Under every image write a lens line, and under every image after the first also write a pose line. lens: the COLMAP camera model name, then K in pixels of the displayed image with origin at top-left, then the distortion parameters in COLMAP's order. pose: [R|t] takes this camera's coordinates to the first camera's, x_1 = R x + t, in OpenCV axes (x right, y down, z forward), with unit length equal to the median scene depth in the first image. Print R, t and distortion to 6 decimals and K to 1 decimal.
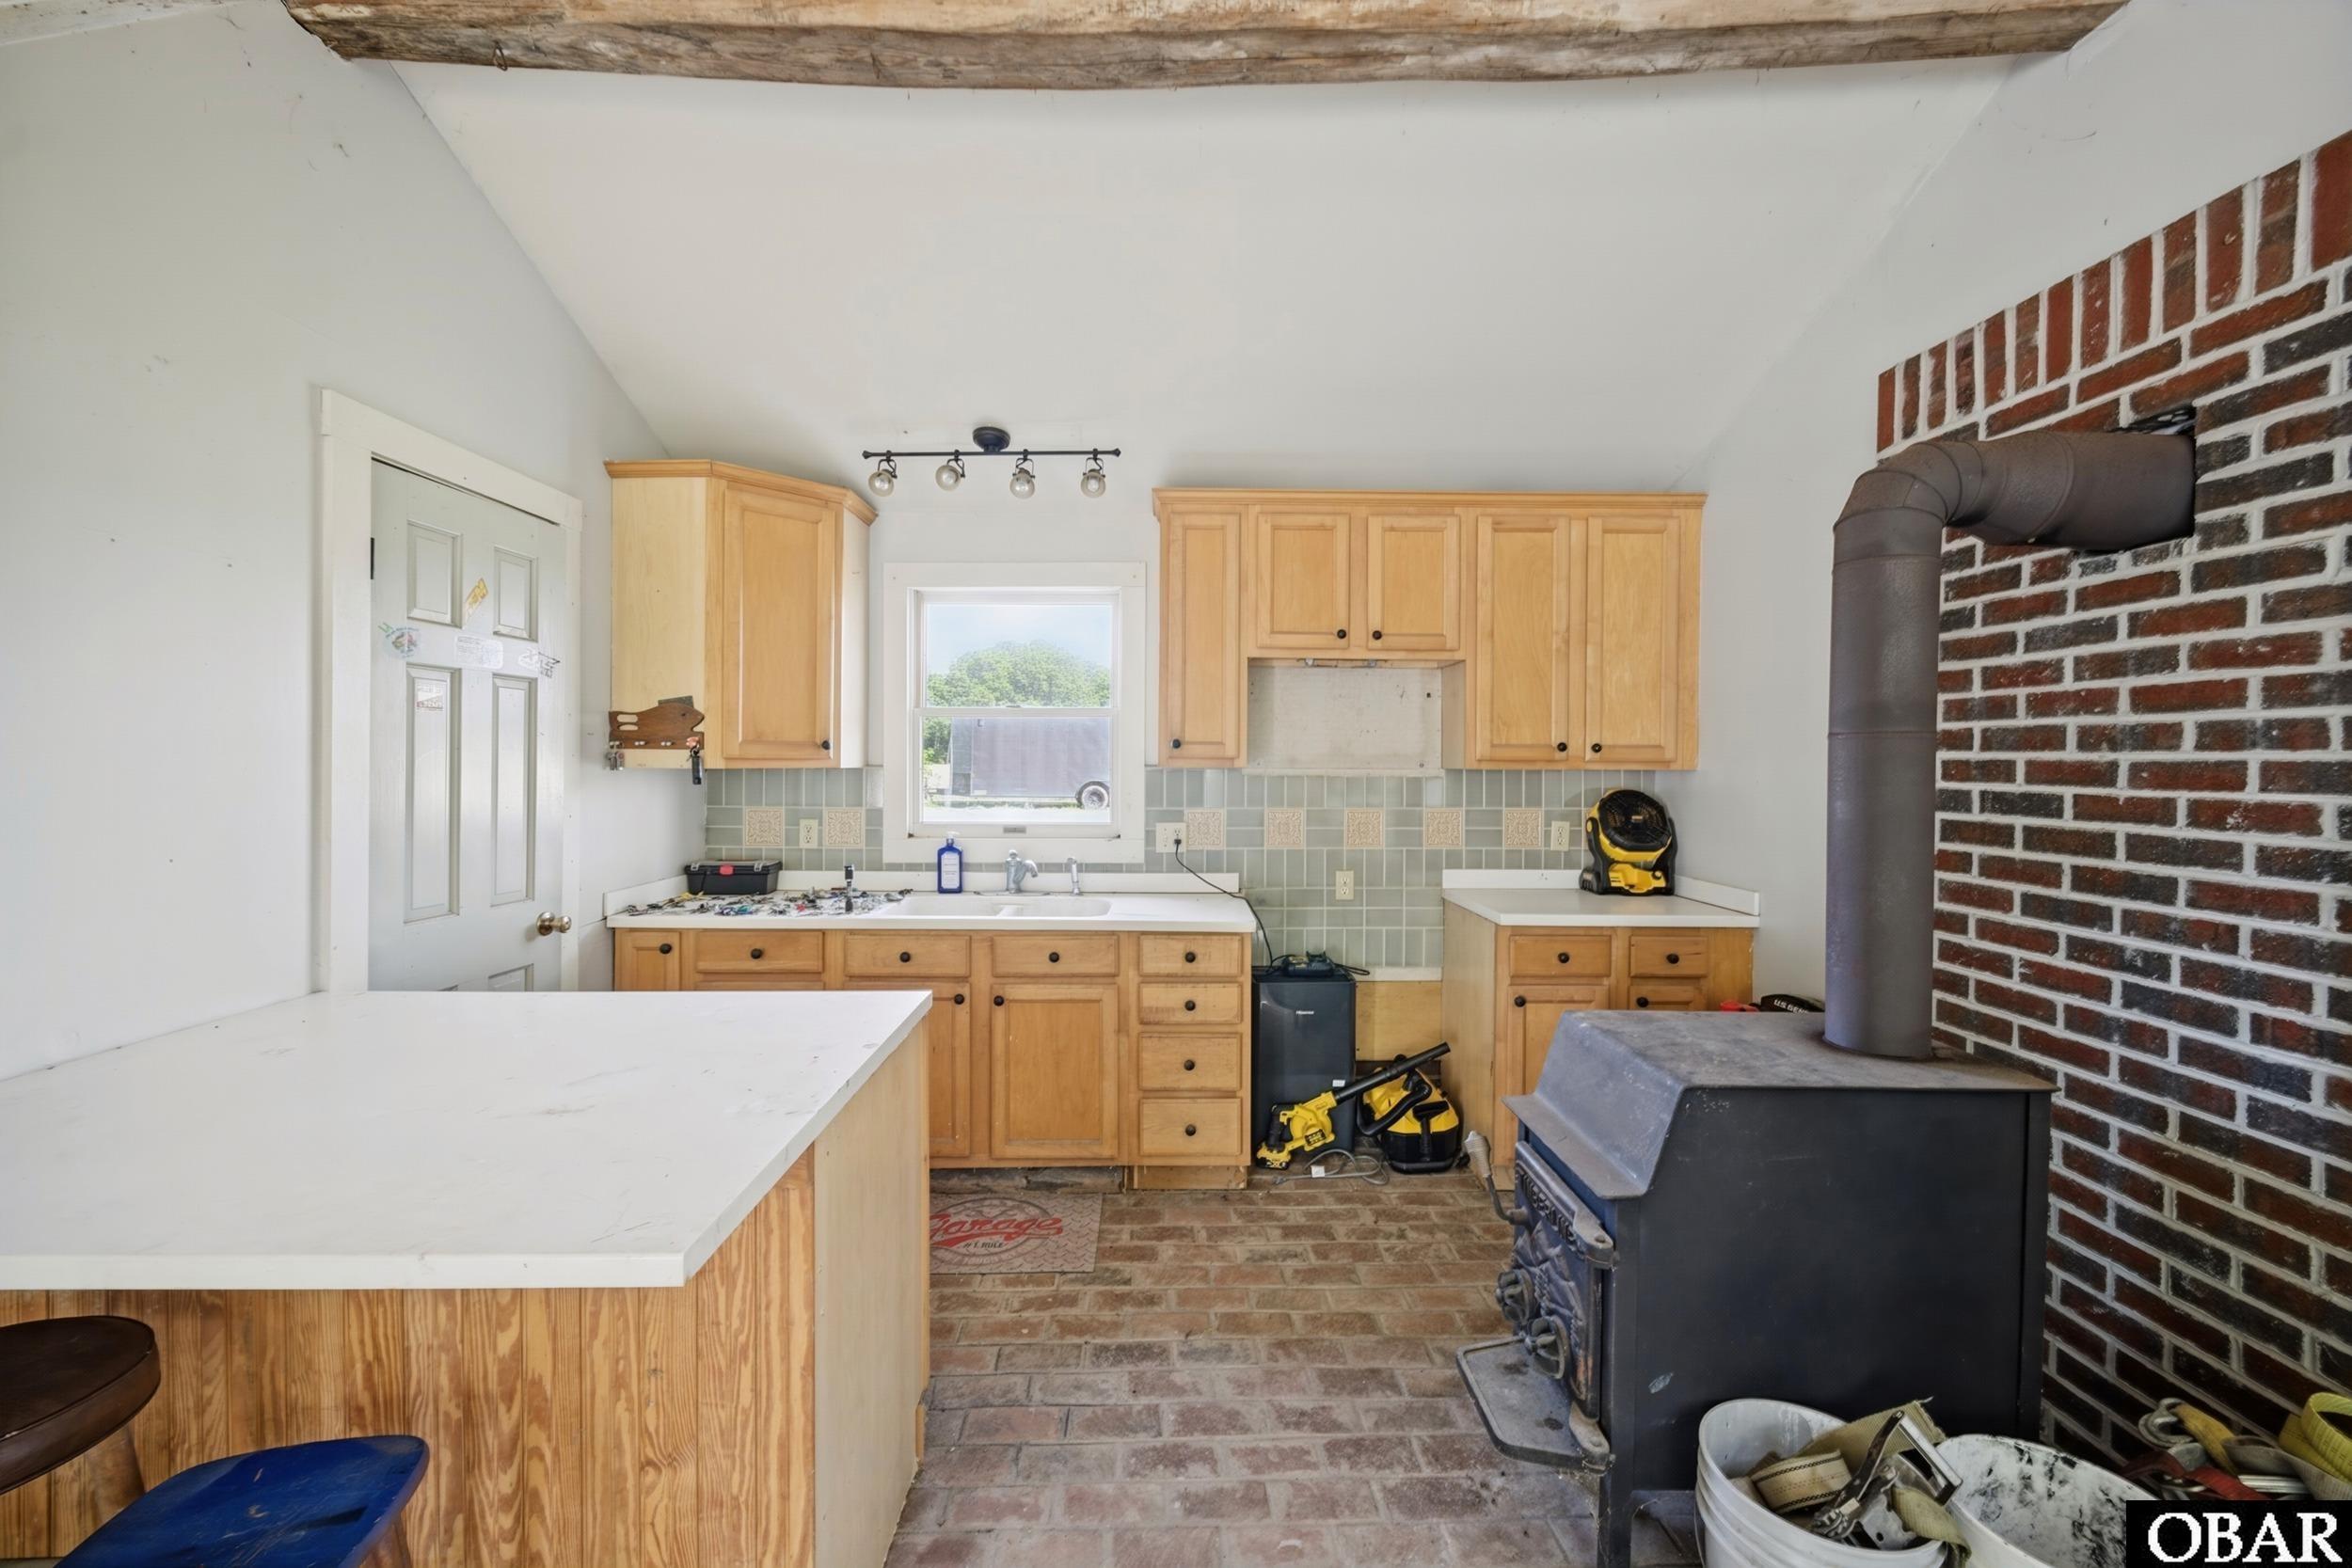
lens RADIAL K [[926.4, 0, 1168.7], [0, 926.4, 767.0], [0, 0, 1]] dist [0.002737, -0.003086]
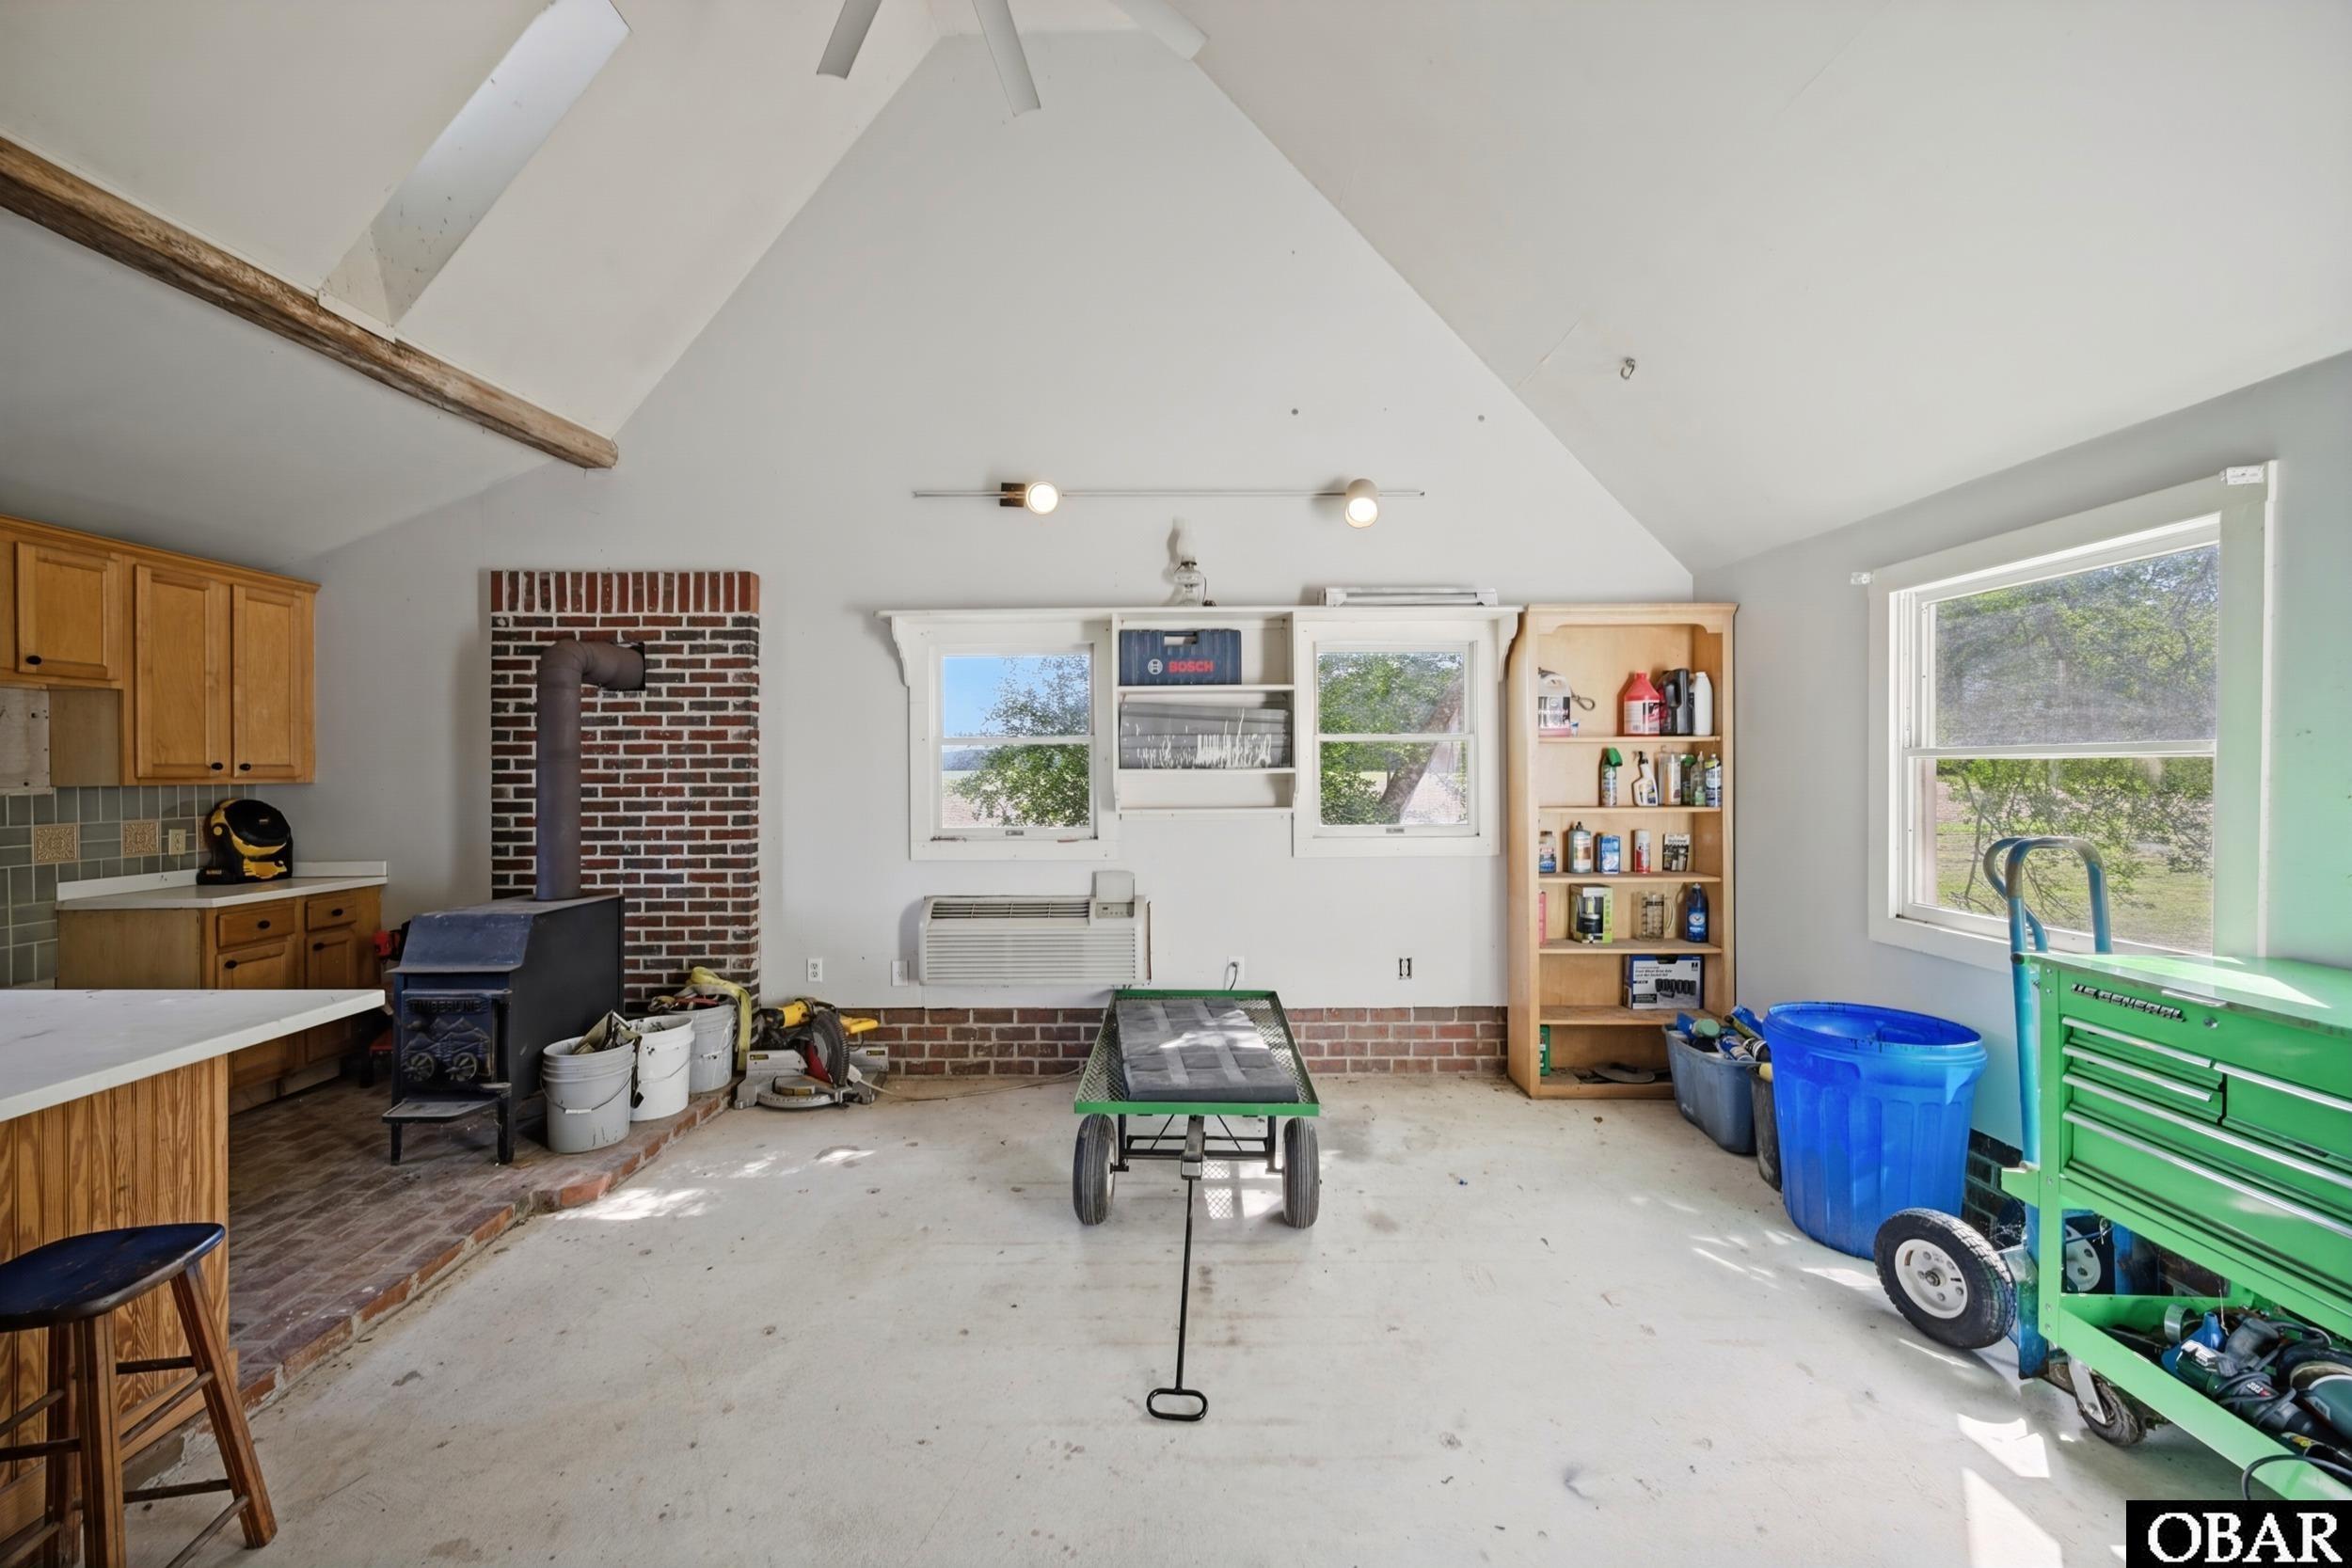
lens RADIAL K [[947.2, 0, 1177.1], [0, 947.2, 769.2], [0, 0, 1]] dist [0.001453, -0.000156]
pose [[0.006753, -0.005006, 0.999965, -1.552881], [0.016706, 0.999848, 0.004892, -0.004124], [-0.999838, 0.016672, 0.006835, -0.546091]]
